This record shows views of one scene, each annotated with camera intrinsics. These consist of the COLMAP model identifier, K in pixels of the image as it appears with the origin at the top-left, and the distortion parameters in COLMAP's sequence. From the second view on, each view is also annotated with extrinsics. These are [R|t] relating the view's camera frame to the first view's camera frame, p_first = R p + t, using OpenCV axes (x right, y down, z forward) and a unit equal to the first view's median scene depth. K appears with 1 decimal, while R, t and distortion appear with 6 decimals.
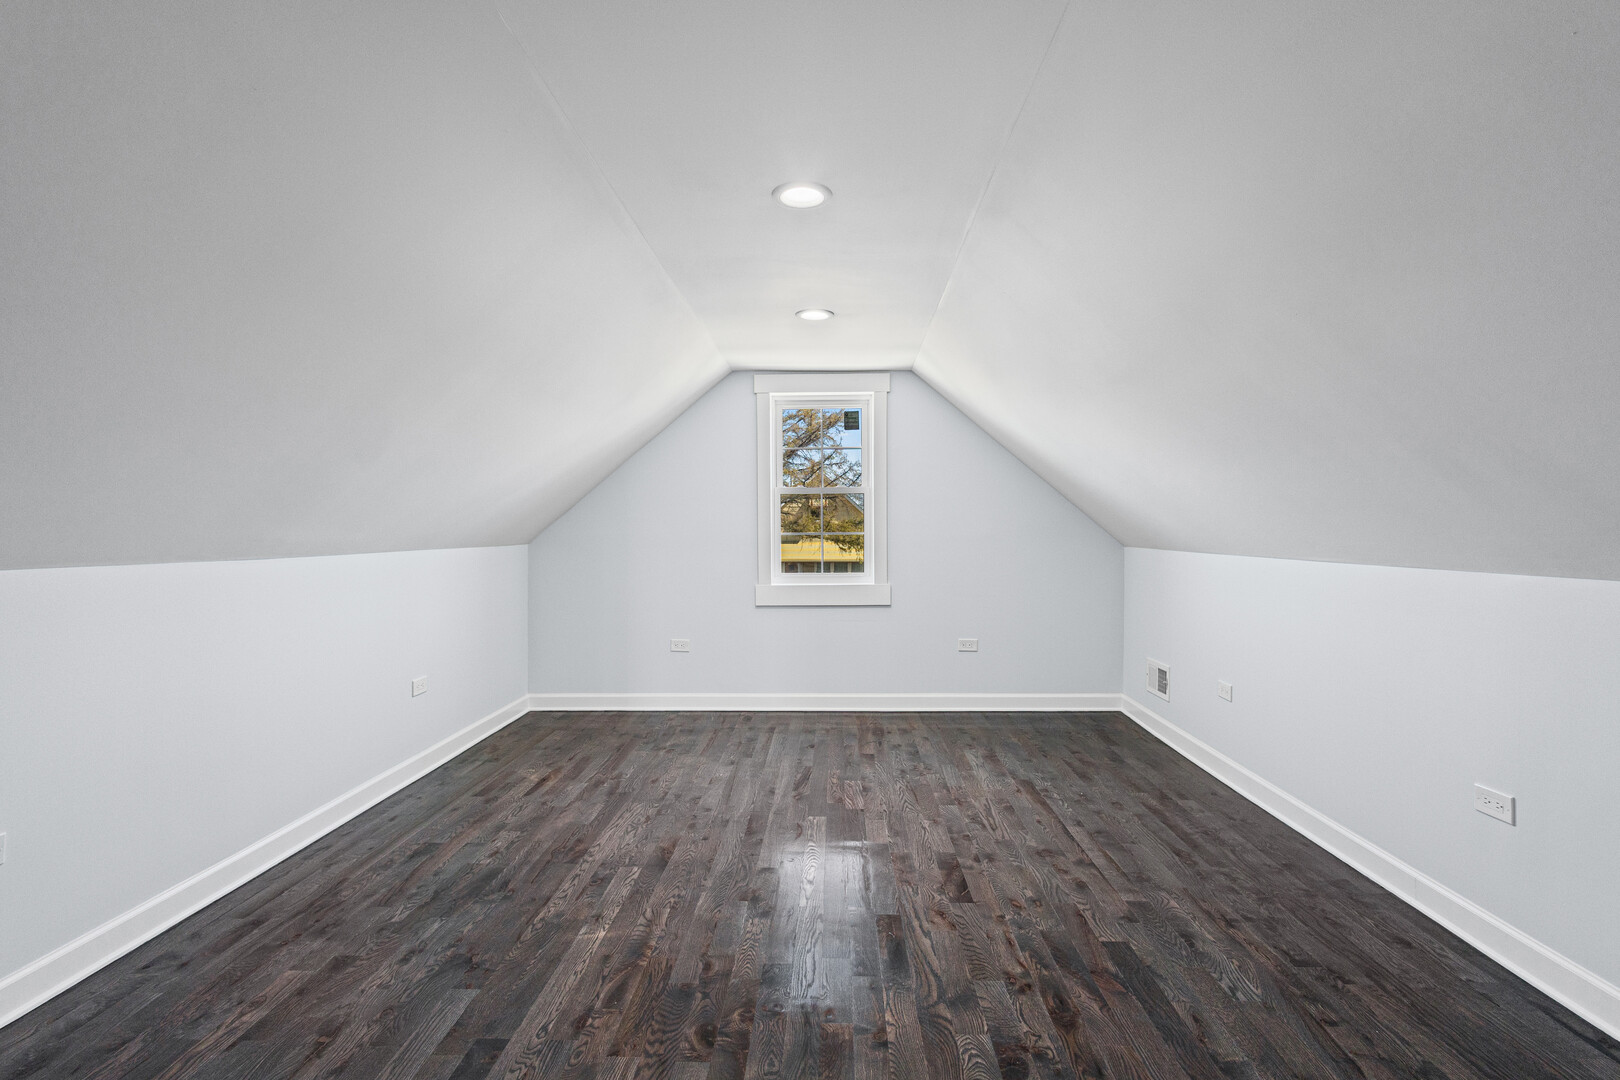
lens RADIAL K [[750.1, 0, 810.9], [0, 750.1, 536.2], [0, 0, 1]] dist [0.010438, -0.000733]
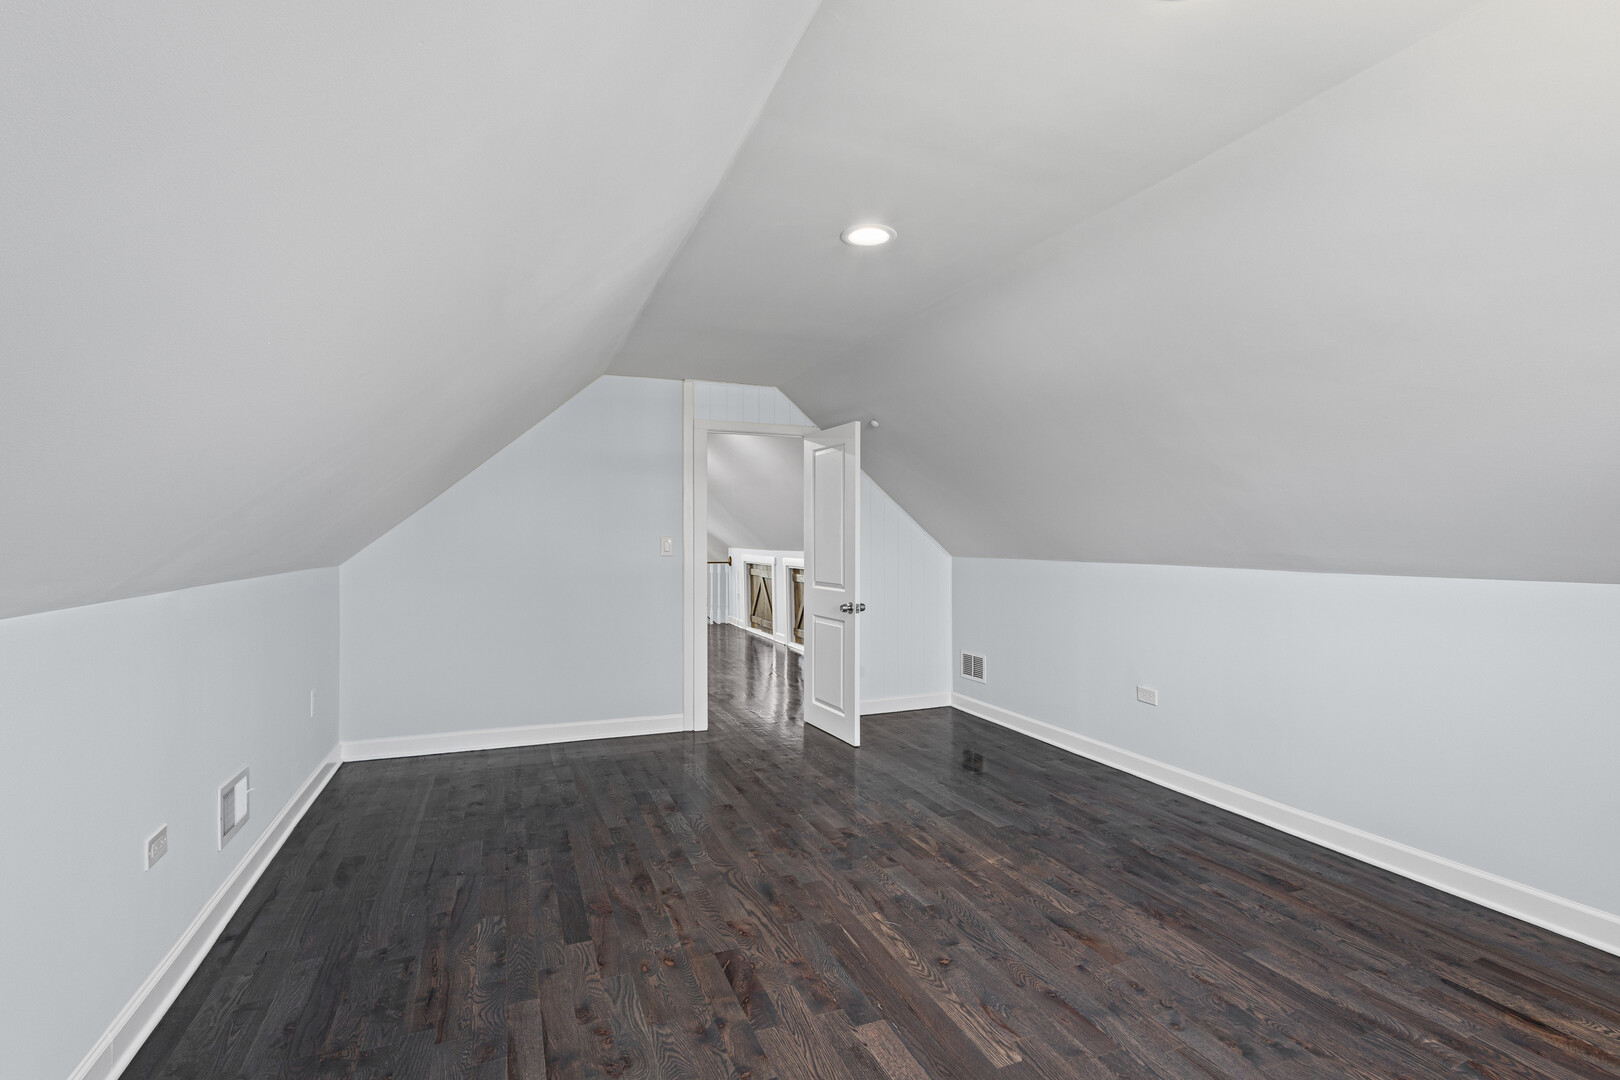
lens RADIAL K [[750.1, 0, 810.3], [0, 750.1, 538.4], [0, 0, 1]] dist [0.010438, -0.000733]
pose [[-0.912526, -0.001355, -0.409018, 0.486117], [-0.004857, 0.999960, 0.007524, -0.027030], [0.408991, 0.008852, -0.912496, 1.881046]]
